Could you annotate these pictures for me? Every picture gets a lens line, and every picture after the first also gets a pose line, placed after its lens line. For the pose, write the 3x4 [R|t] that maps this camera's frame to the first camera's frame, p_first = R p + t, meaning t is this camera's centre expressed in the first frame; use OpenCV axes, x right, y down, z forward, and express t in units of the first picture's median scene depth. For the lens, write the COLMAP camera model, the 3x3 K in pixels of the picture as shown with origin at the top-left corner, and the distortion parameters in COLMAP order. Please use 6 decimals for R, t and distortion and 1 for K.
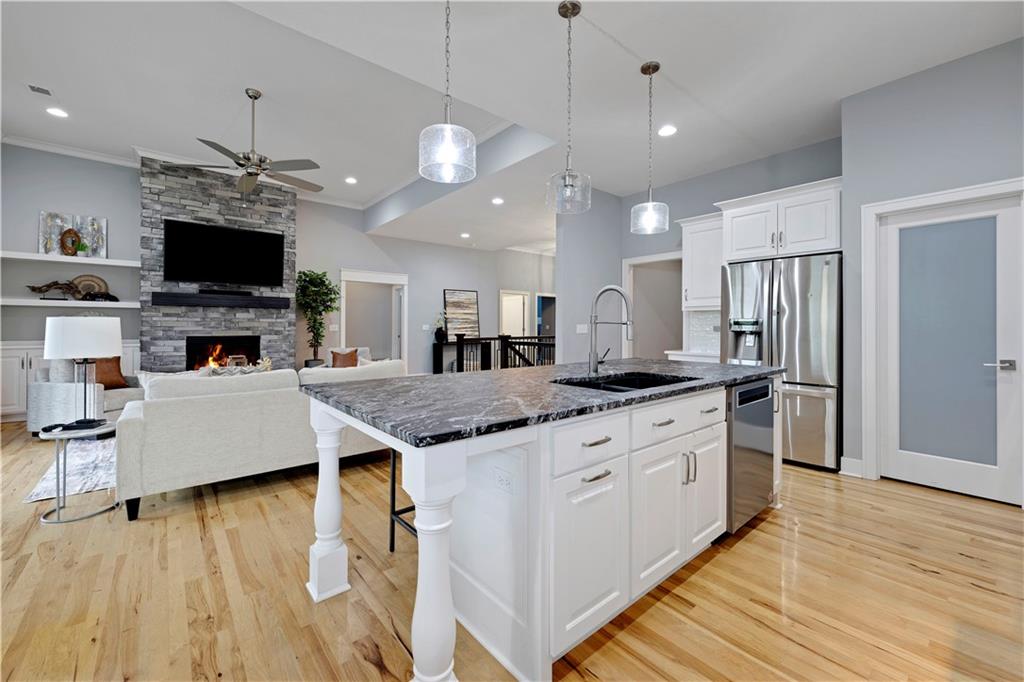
lens RADIAL K [[407.7, 0, 508.4], [0, 407.7, 325.1], [0, 0, 1]] dist [-0.003159, -0.000035]
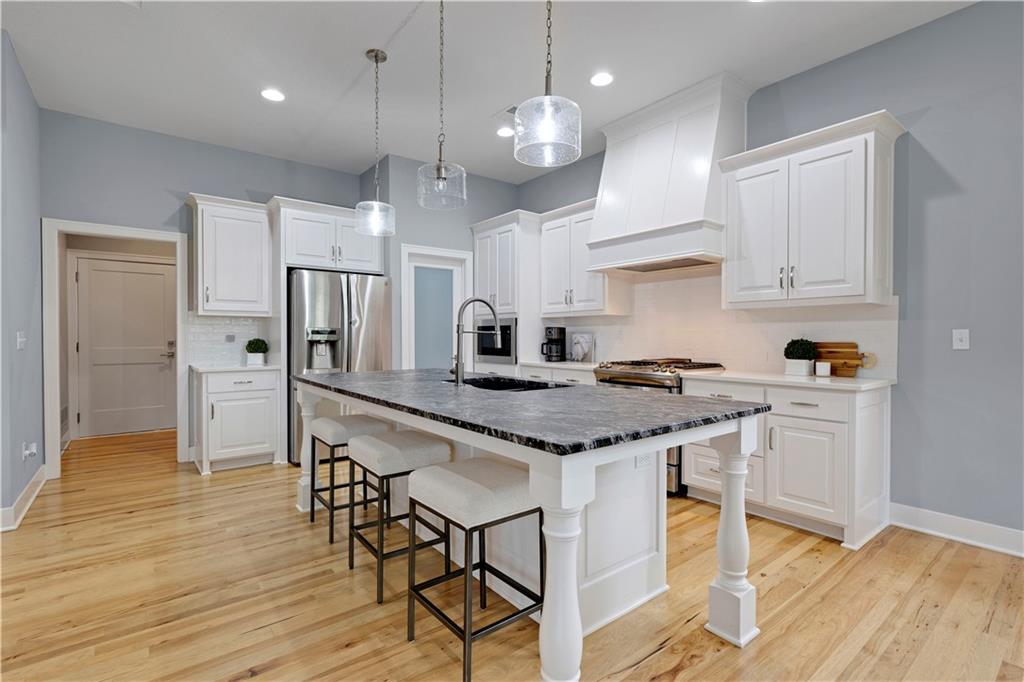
lens RADIAL K [[490.6, 0, 511.1], [0, 490.6, 337.7], [0, 0, 1]] dist [-0.004380, 0.001379]
pose [[0.045292, -0.007265, 0.998947, -0.351336], [-0.003049, 0.999968, 0.007411, -0.001257], [-0.998969, -0.003381, 0.045269, 0.293858]]
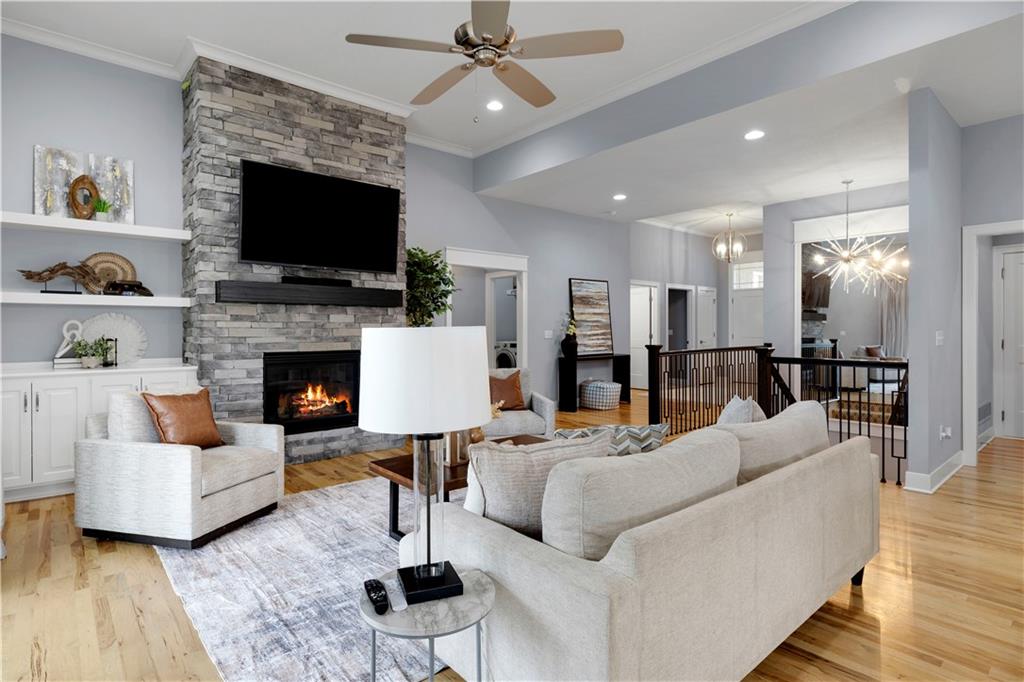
lens RADIAL K [[525.4, 0, 511.8], [0, 525.4, 332.6], [0, 0, 1]] dist [-0.004285, -0.001907]
pose [[0.999835, -0.003651, 0.017794, -0.405578], [0.003493, 0.999955, 0.008870, -0.007905], [-0.017826, -0.008806, 0.999802, 0.188079]]
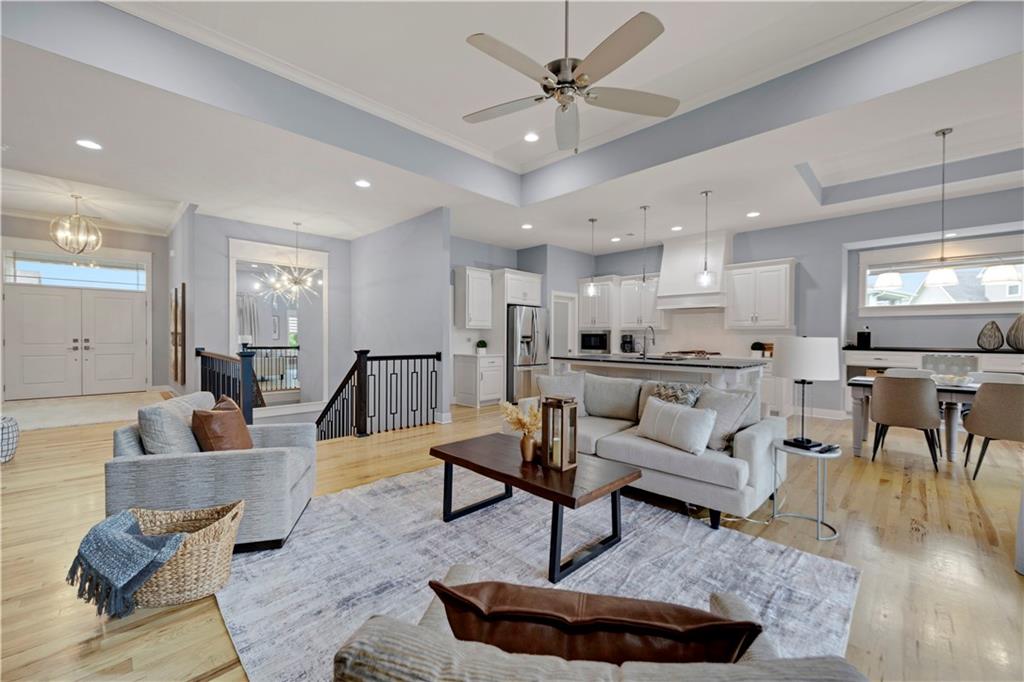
lens RADIAL K [[407.7, 0, 509.7], [0, 407.7, 342.5], [0, 0, 1]] dist [-0.003159, -0.000035]
pose [[-0.086950, -0.017572, 0.996058, -0.830560], [-0.009443, 0.999814, 0.016814, -0.006986], [-0.996168, -0.007944, -0.087099, 0.756613]]
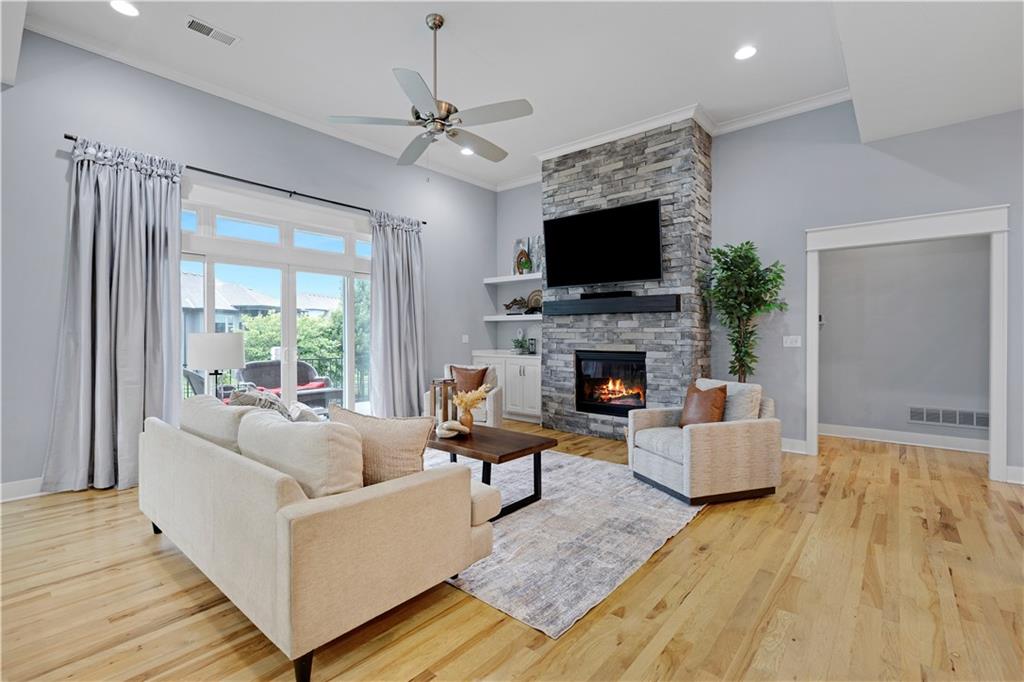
lens RADIAL K [[461.8, 0, 507.3], [0, 461.8, 335.2], [0, 0, 1]] dist [0.000494, -0.000615]
pose [[0.169395, -0.000265, -0.985548, 0.141539], [0.004058, 0.999992, 0.000429, -0.004635], [0.985540, -0.004072, 0.169394, 0.655659]]
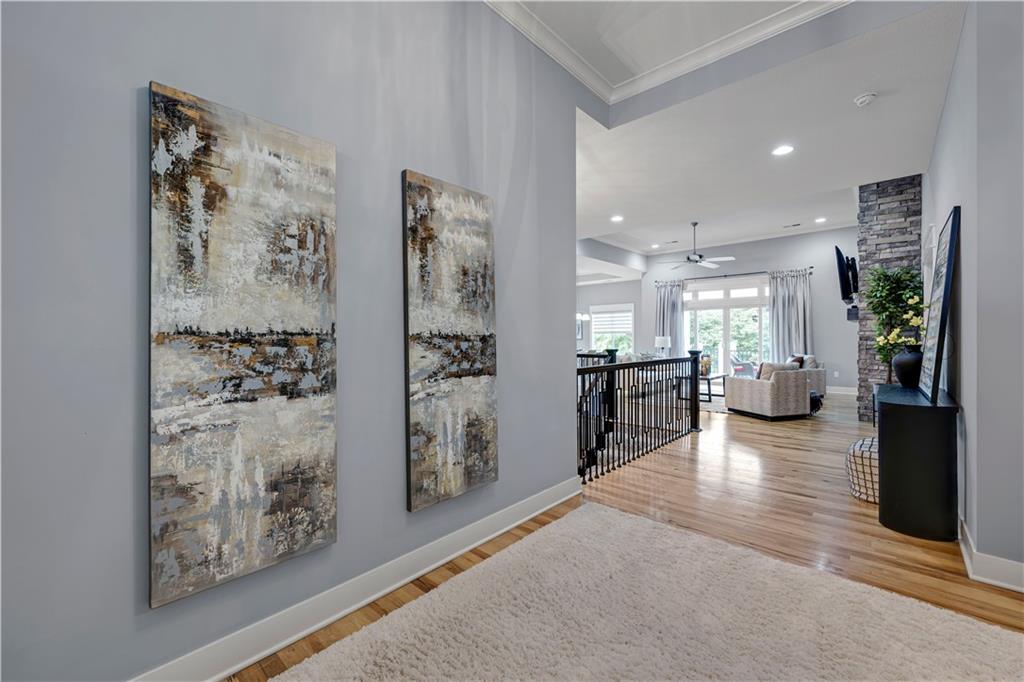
lens RADIAL K [[407.7, 0, 509.1], [0, 407.7, 339.0], [0, 0, 1]] dist [-0.003159, -0.000035]
pose [[-0.991833, 0.005400, -0.127432, 0.357021], [0.005287, 0.999985, 0.001227, -0.003310], [0.127437, 0.000543, -0.991847, 1.920427]]
